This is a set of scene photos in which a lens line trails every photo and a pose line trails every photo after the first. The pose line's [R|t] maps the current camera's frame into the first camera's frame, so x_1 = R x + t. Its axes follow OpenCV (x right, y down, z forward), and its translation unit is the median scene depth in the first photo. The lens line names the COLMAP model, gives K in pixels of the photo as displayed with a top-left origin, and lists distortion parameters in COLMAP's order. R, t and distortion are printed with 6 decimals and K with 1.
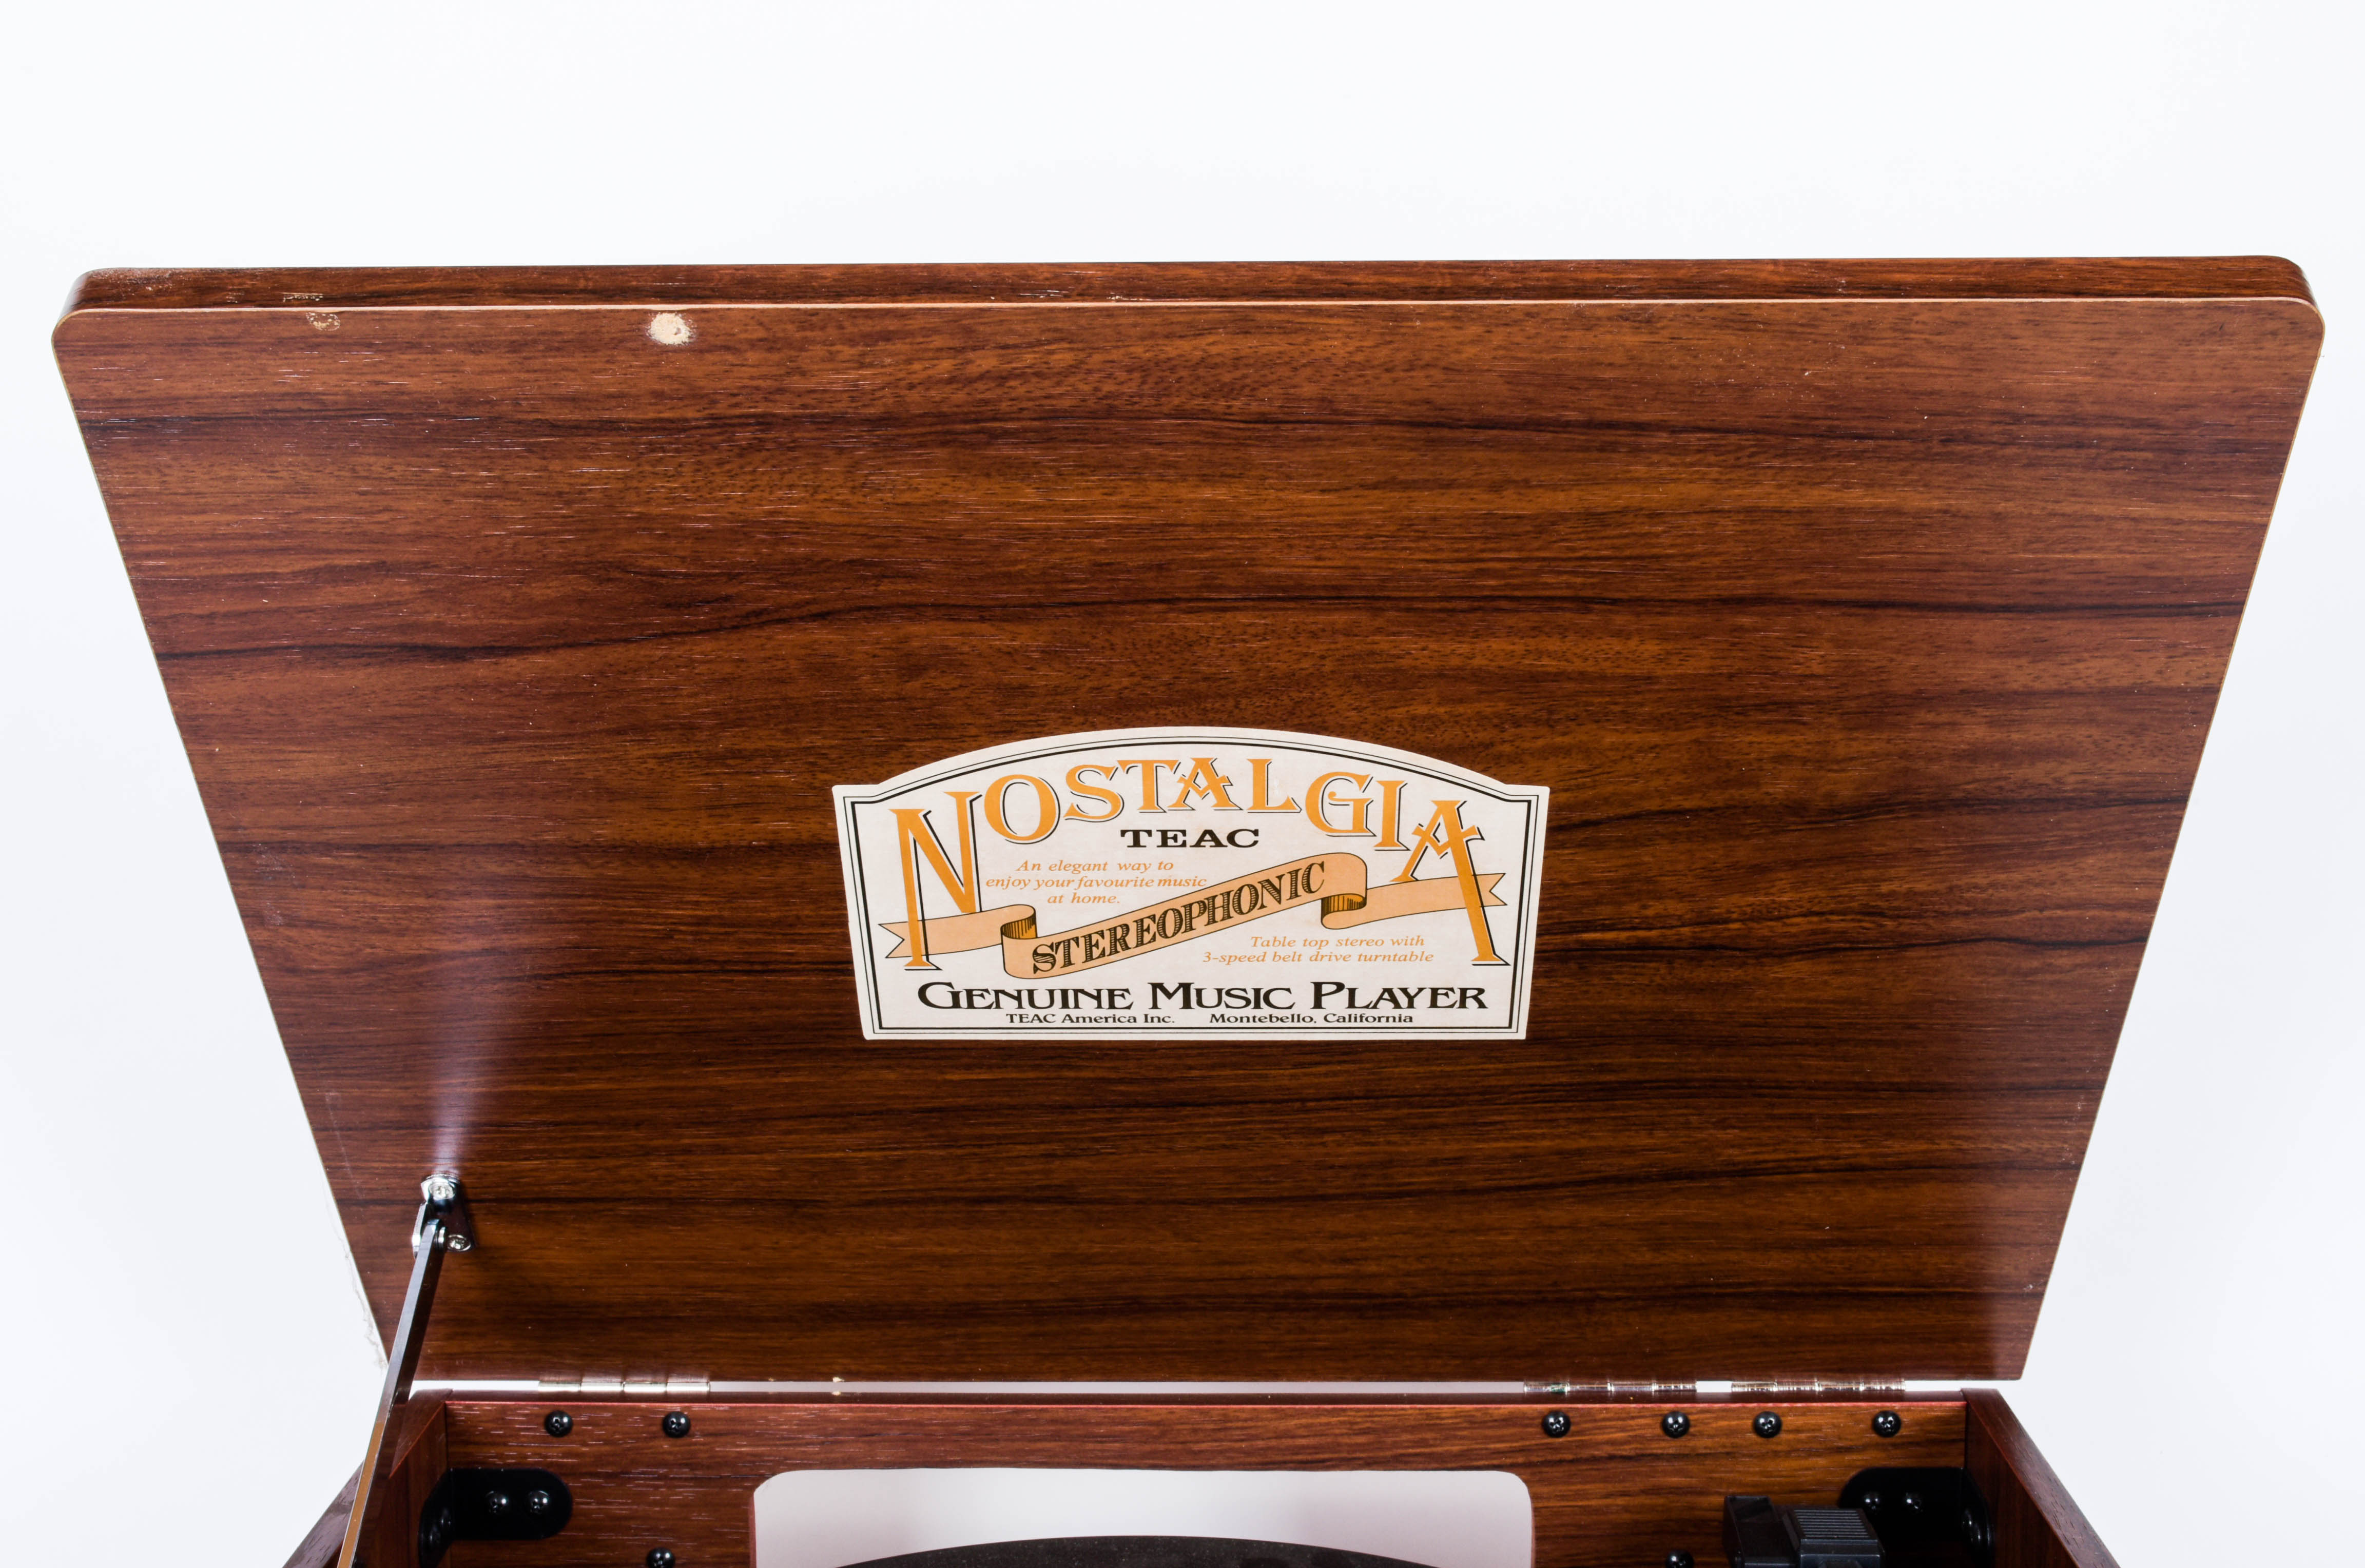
lens RADIAL K [[3253.7, 0, 1174.8], [0, 3253.7, 790.0], [0, 0, 1]] dist [-0.027204, 0.034845]
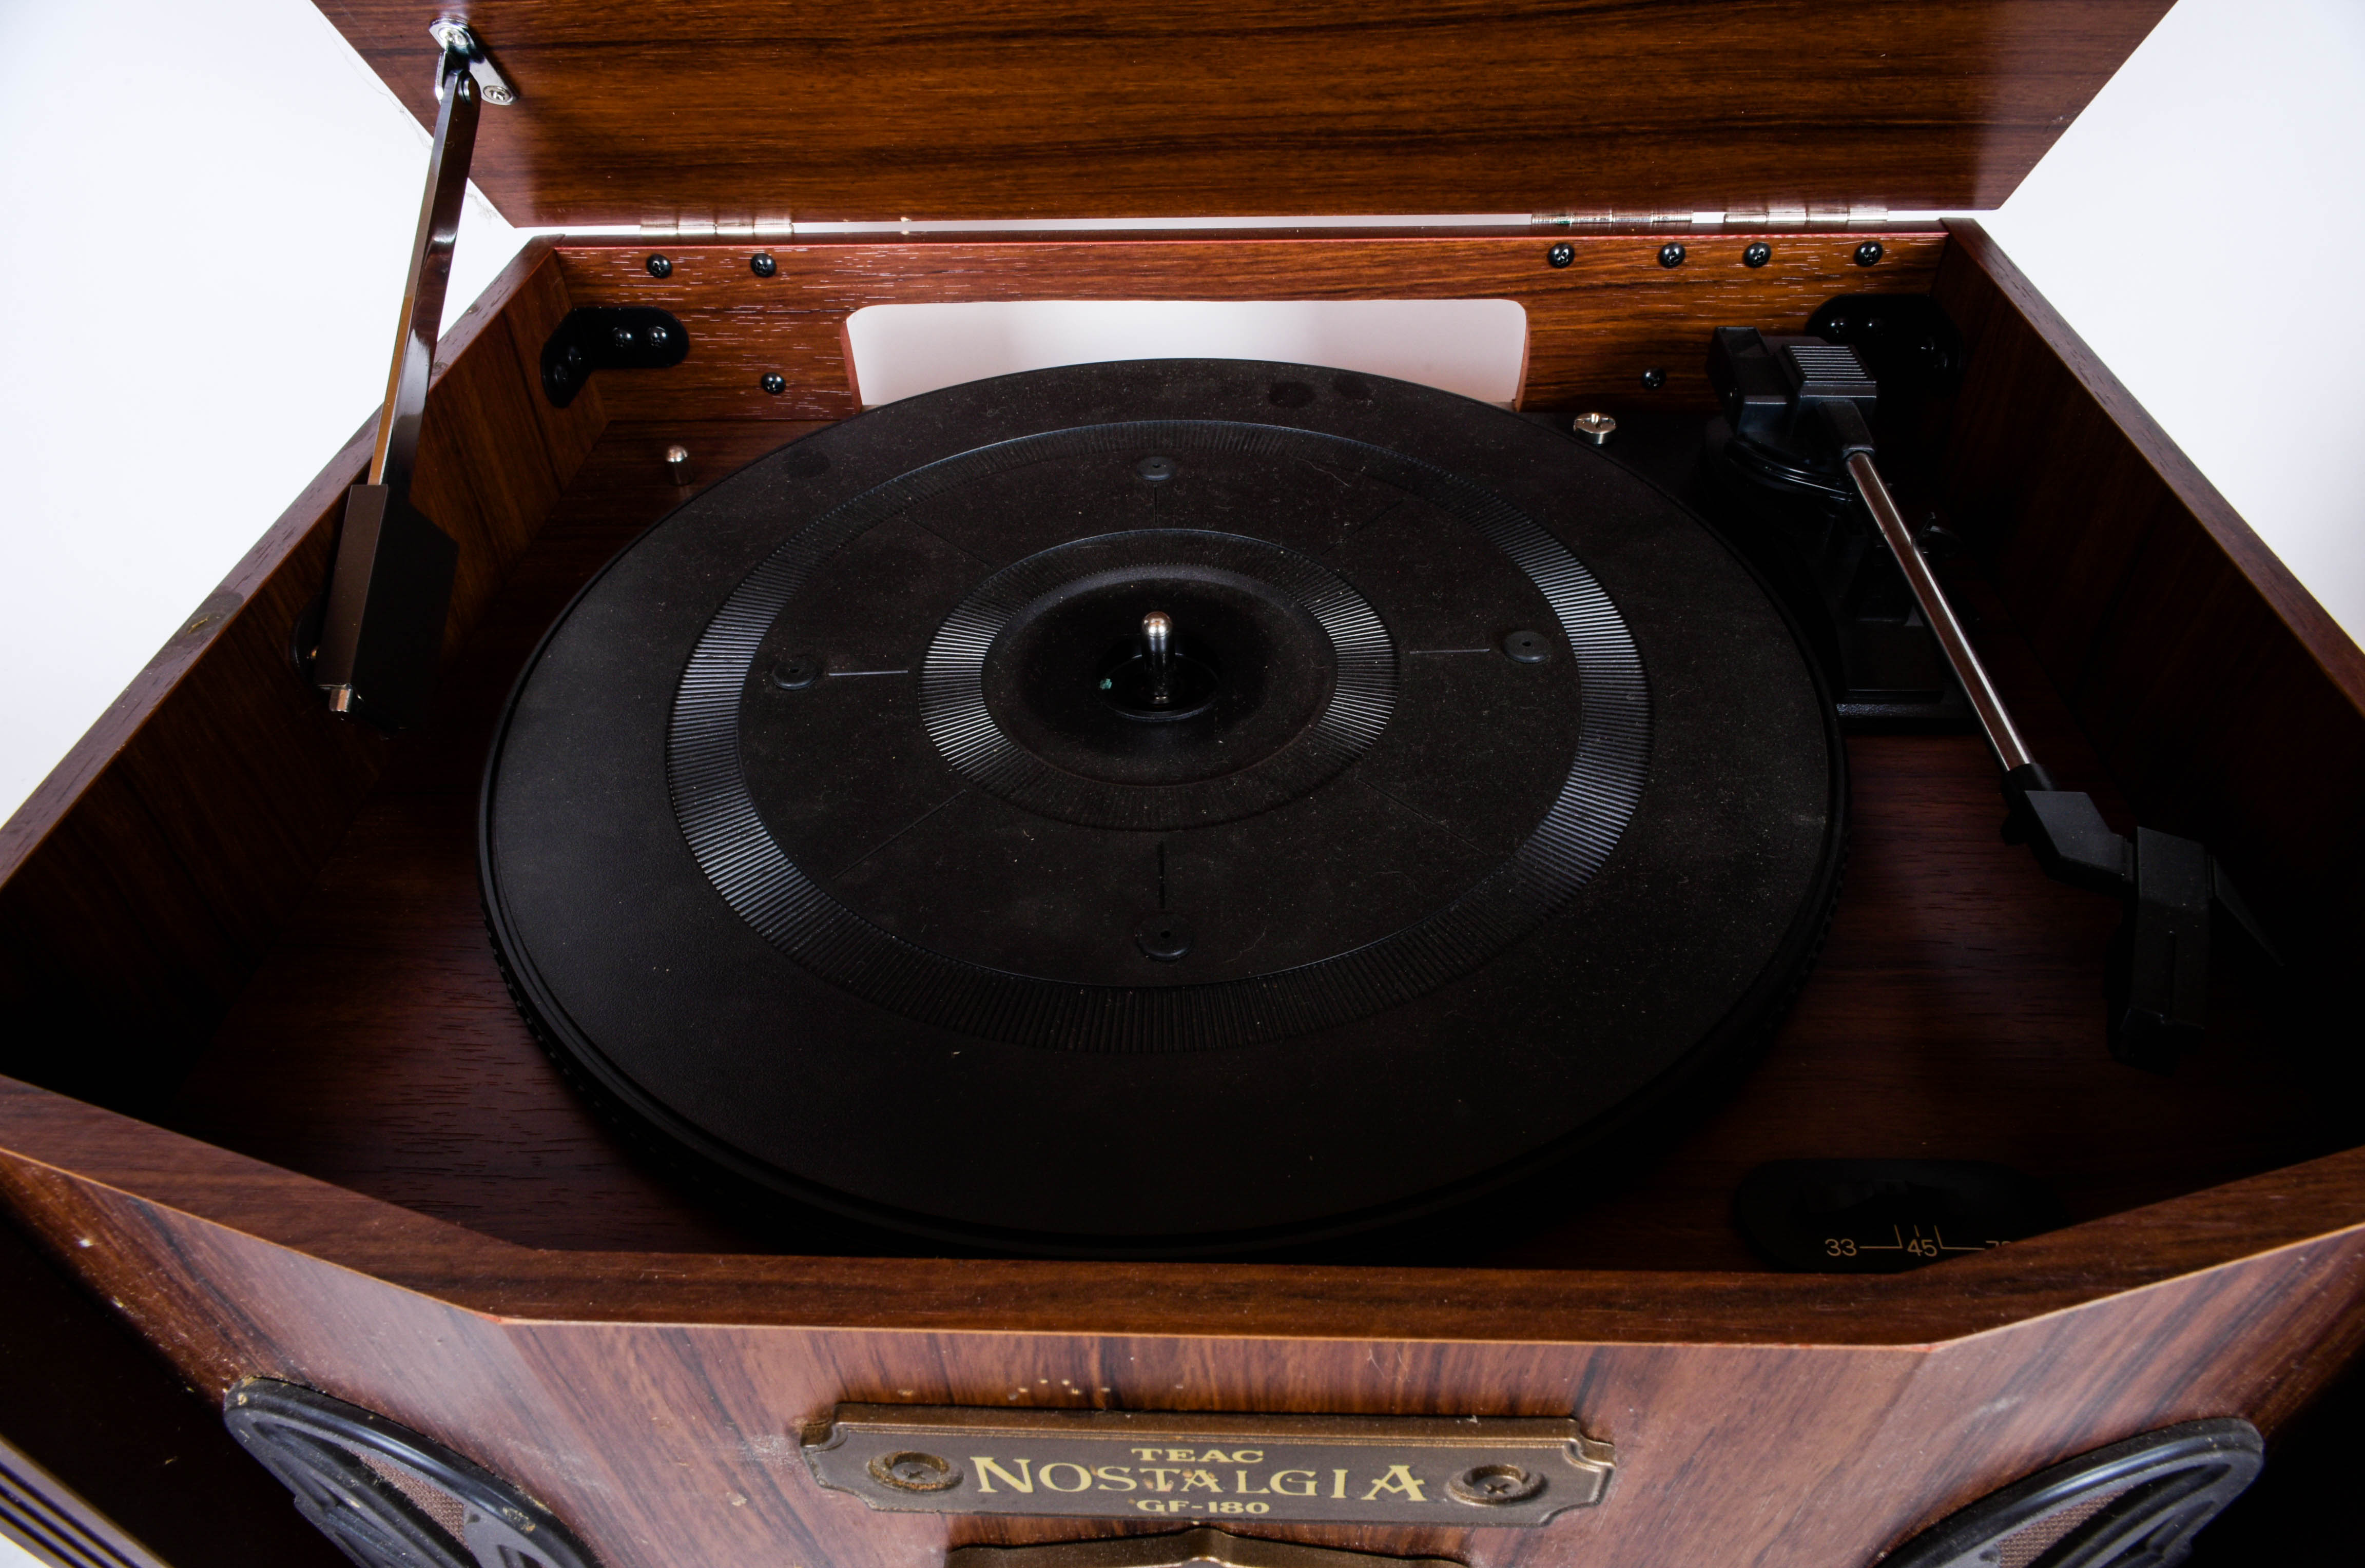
lens RADIAL K [[1485.5, 0, 1184.0], [0, 1485.5, 797.6], [0, 0, 1]] dist [-0.018706, 0.001969]
pose [[0.999566, -0.002104, -0.029375, 0.005419], [0.018276, 0.826472, 0.562682, 0.067361], [0.023094, -0.562974, 0.826152, 0.511539]]
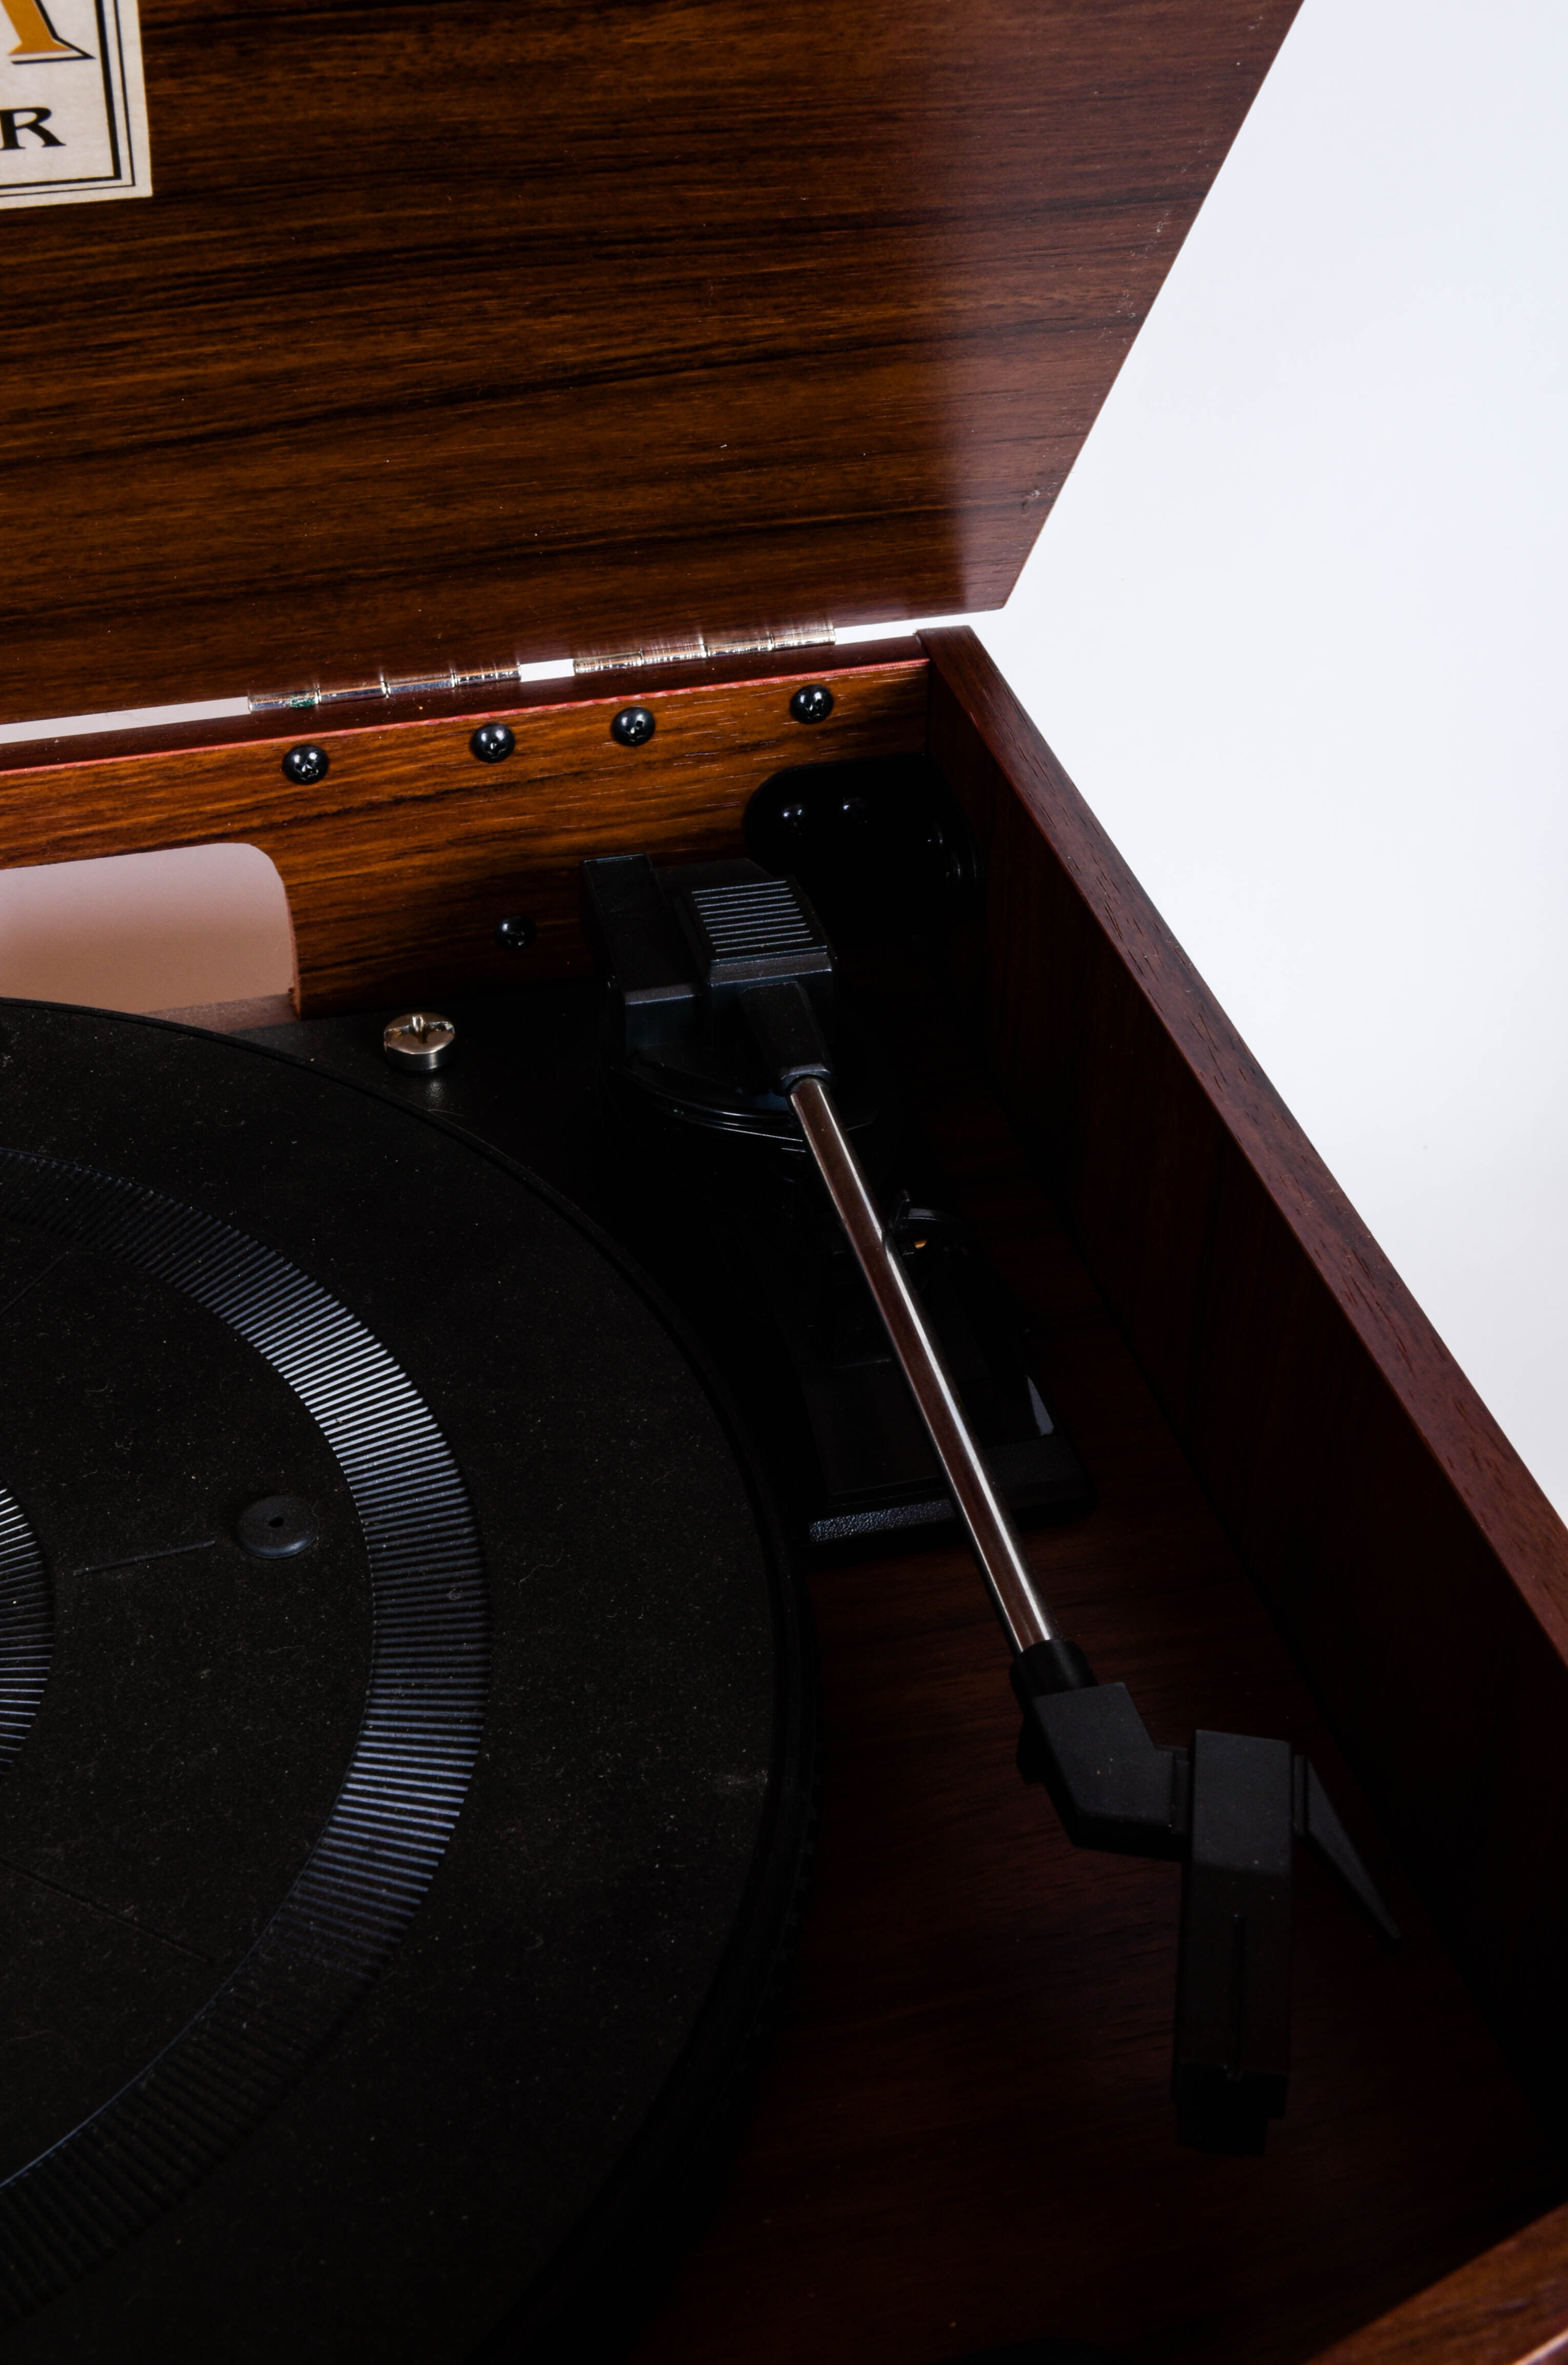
lens RADIAL K [[2877.7, 0, 784.0], [0, 2877.7, 1182.5], [0, 0, 1]] dist [-0.013777, -0.014285]
pose [[0.962946, -0.156787, 0.219435, 0.075673], [0.028281, 0.867868, 0.495989, -0.008308], [-0.268206, -0.471405, 0.840145, 0.495933]]
